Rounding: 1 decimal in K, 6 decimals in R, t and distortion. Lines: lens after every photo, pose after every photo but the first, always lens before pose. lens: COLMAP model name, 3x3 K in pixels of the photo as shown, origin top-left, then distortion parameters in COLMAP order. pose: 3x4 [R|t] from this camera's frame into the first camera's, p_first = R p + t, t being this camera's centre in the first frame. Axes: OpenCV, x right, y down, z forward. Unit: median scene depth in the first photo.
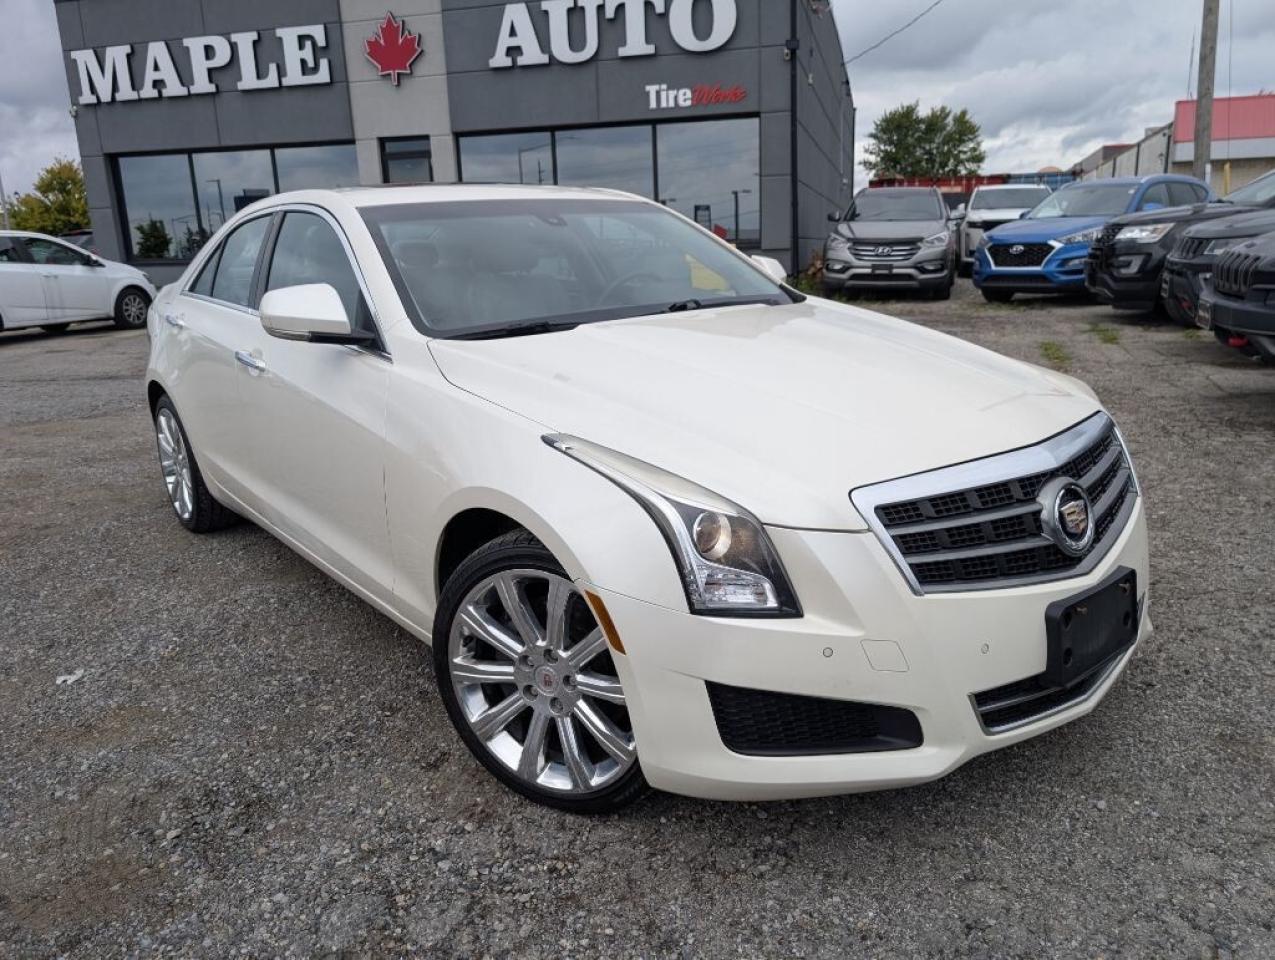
lens RADIAL K [[960.3, 0, 667.3], [0, 960.3, 489.6], [0, 0, 1]] dist [0.003982, -0.003672]
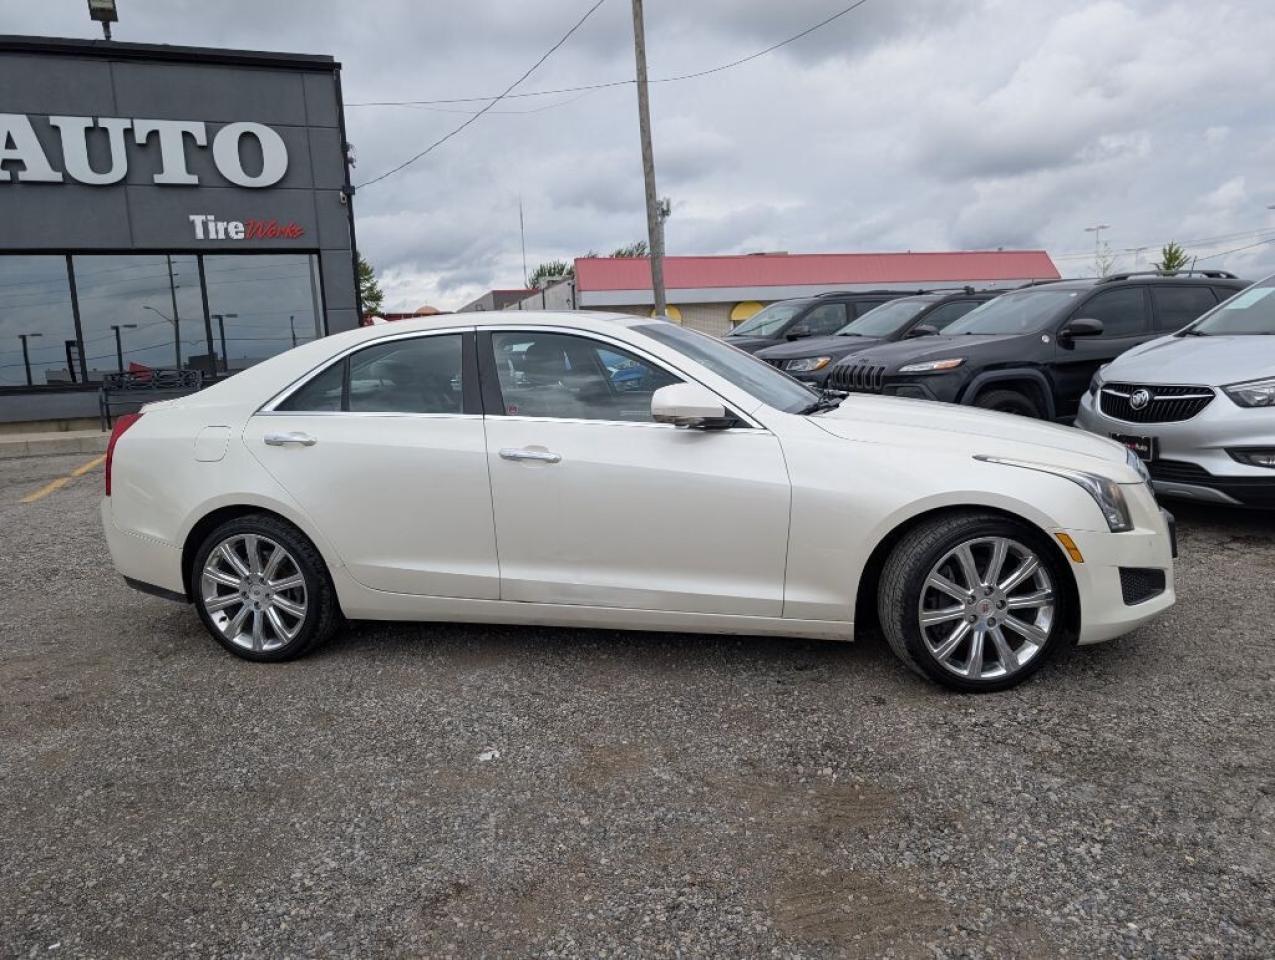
lens RADIAL K [[971.3, 0, 676.8], [0, 971.3, 478.2], [0, 0, 1]] dist [0.009810, -0.002803]
pose [[0.790635, -0.085071, 0.606349, -0.262343], [0.173700, 0.980779, -0.088889, 0.007079], [-0.587132, 0.175601, 0.790215, -0.004571]]
